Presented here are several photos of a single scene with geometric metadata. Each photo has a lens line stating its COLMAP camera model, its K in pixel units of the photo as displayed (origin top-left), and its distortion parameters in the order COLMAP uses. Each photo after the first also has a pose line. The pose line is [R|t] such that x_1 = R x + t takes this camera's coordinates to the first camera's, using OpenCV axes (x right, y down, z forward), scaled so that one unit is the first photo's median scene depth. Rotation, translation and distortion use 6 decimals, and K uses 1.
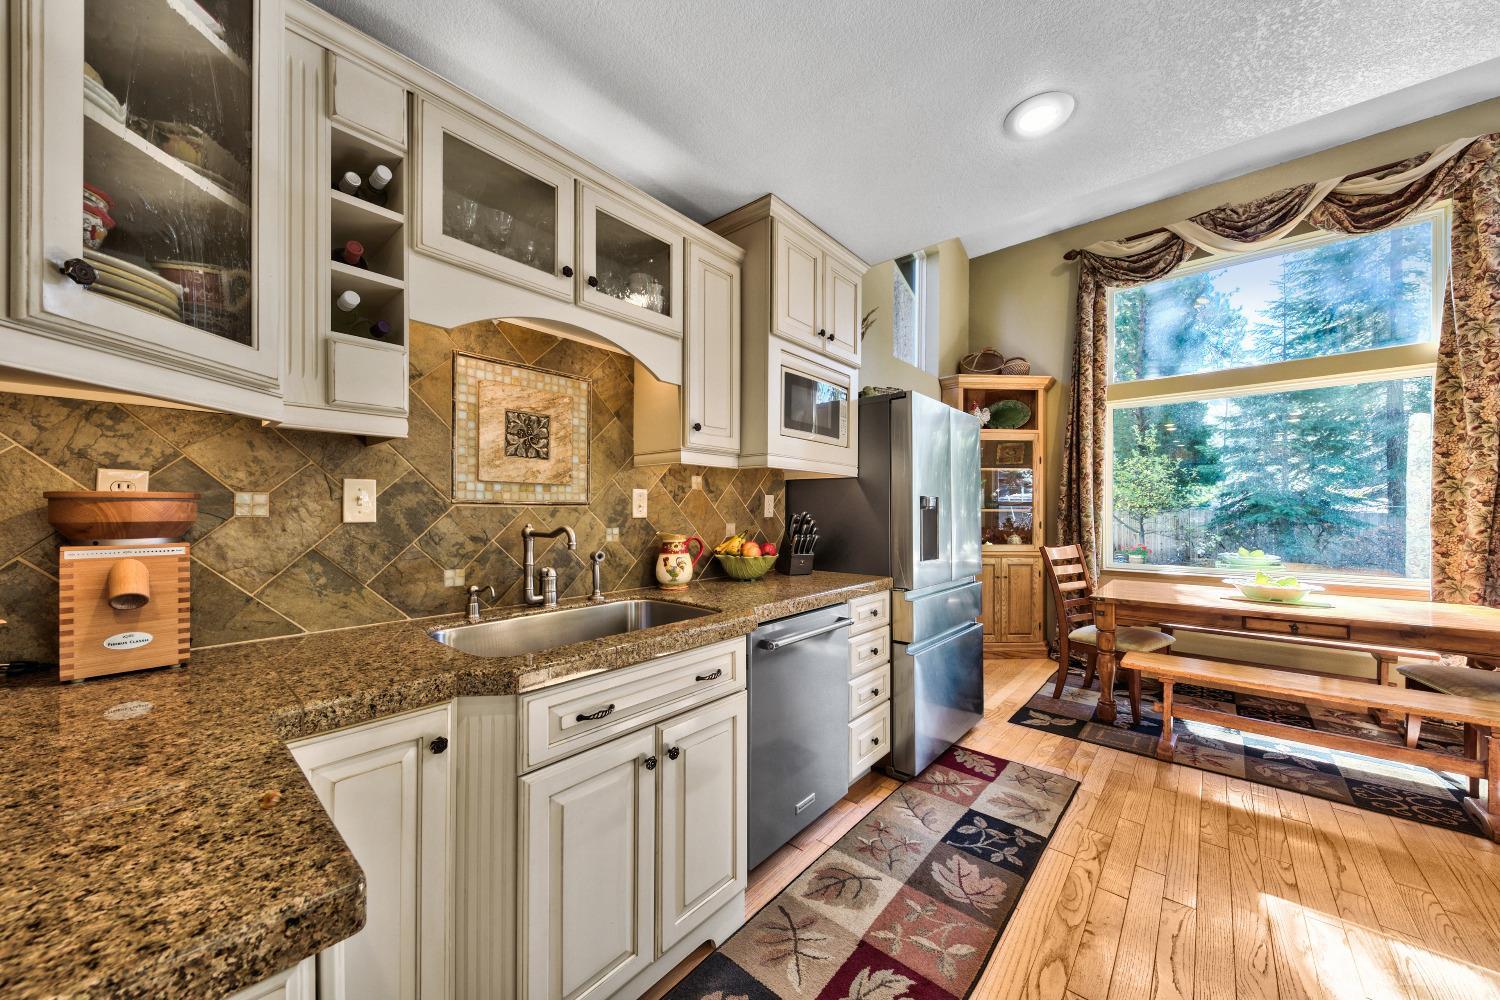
lens RADIAL K [[521.9, 0, 755.2], [0, 521.9, 510.0], [0, 0, 1]] dist [0.006750, -0.001728]
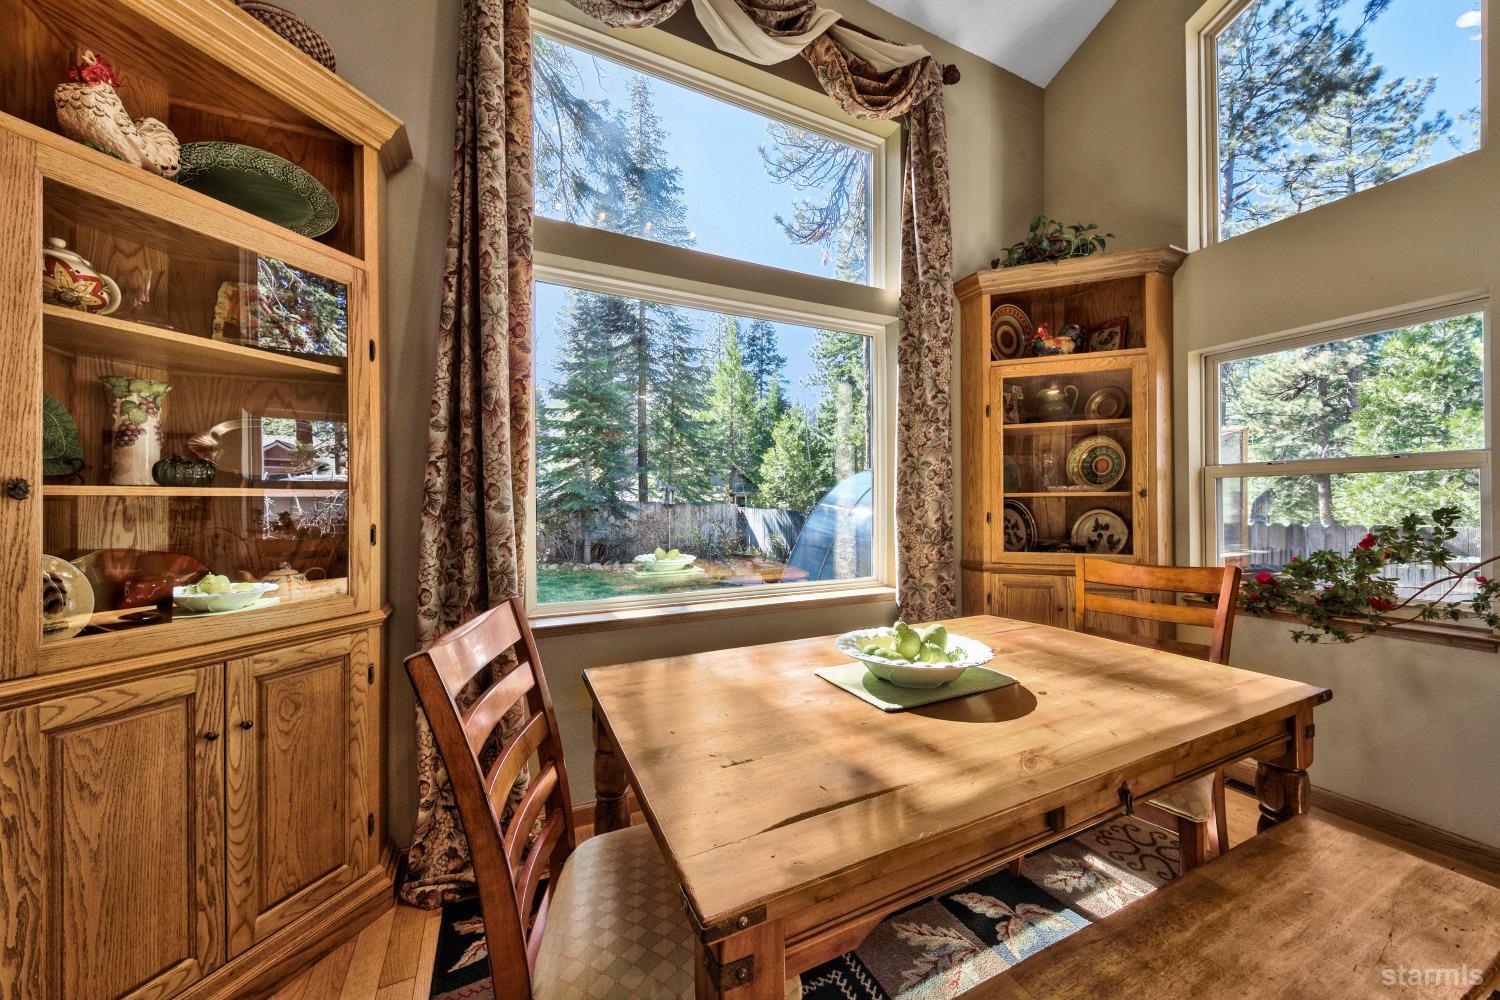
lens RADIAL K [[521.9, 0, 750.6], [0, 521.9, 502.8], [0, 0, 1]] dist [0.006750, -0.001728]
pose [[0.393460, -0.007509, 0.919311, 0.455427], [0.002429, 0.999972, 0.007128, 0.006884], [-0.919338, -0.000572, 0.393468, 0.887681]]
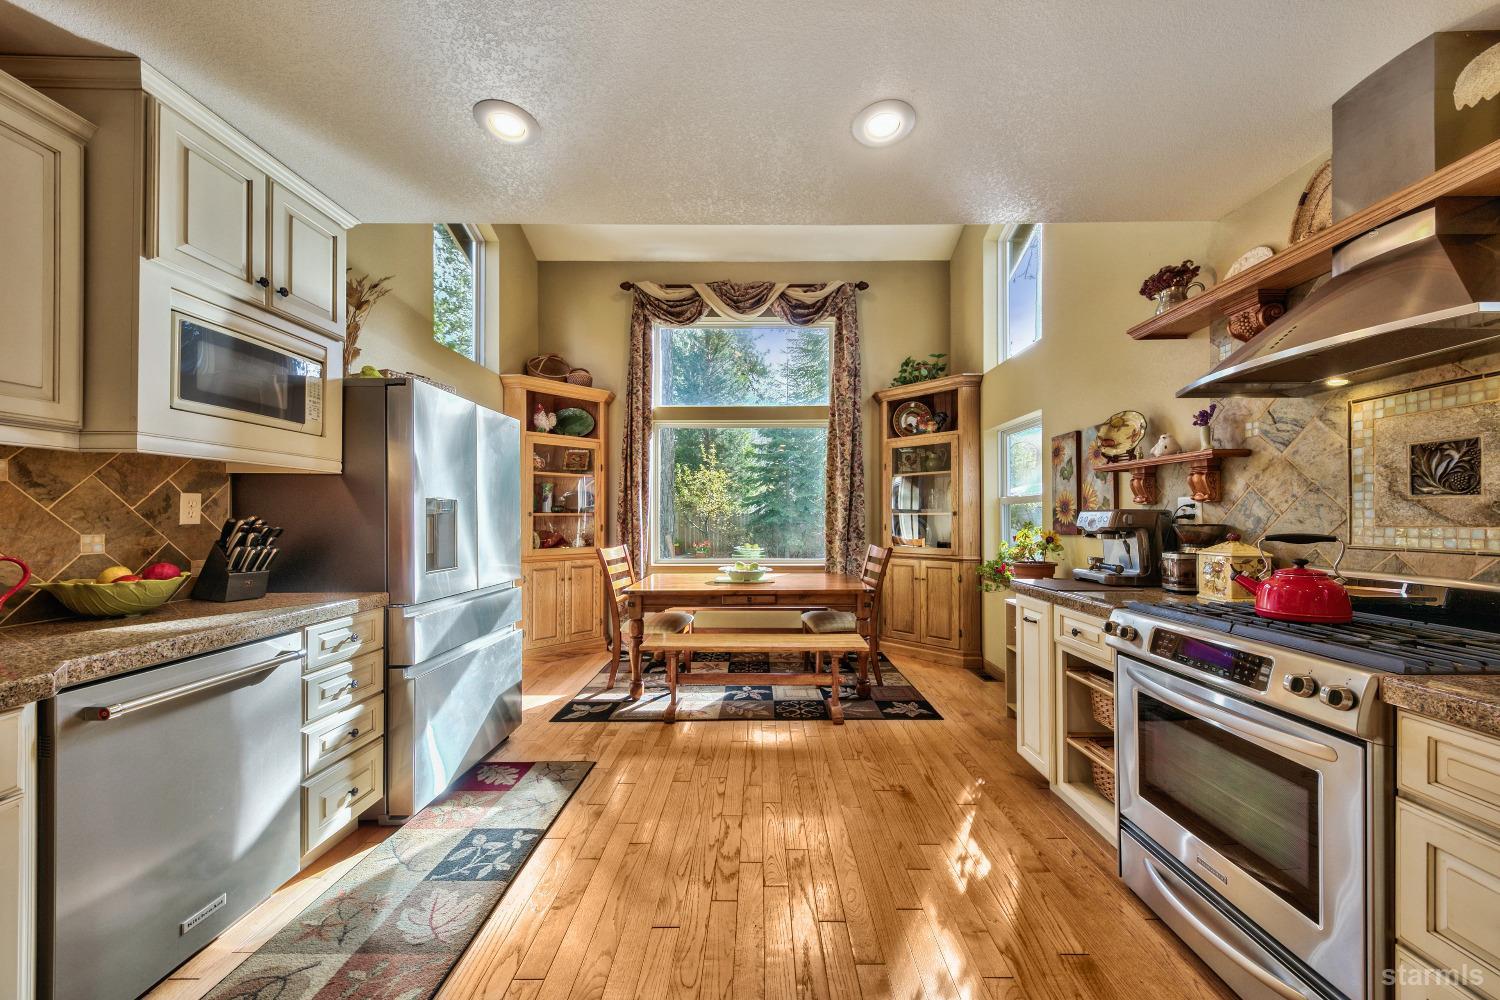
lens RADIAL K [[521.9, 0, 758.9], [0, 521.9, 514.9], [0, 0, 1]] dist [0.006750, -0.001728]
pose [[0.756349, -0.000854, 0.654168, 0.123305], [0.000322, 1.000000, 0.000933, 0.000540], [-0.654169, -0.000495, 0.756349, -0.039126]]
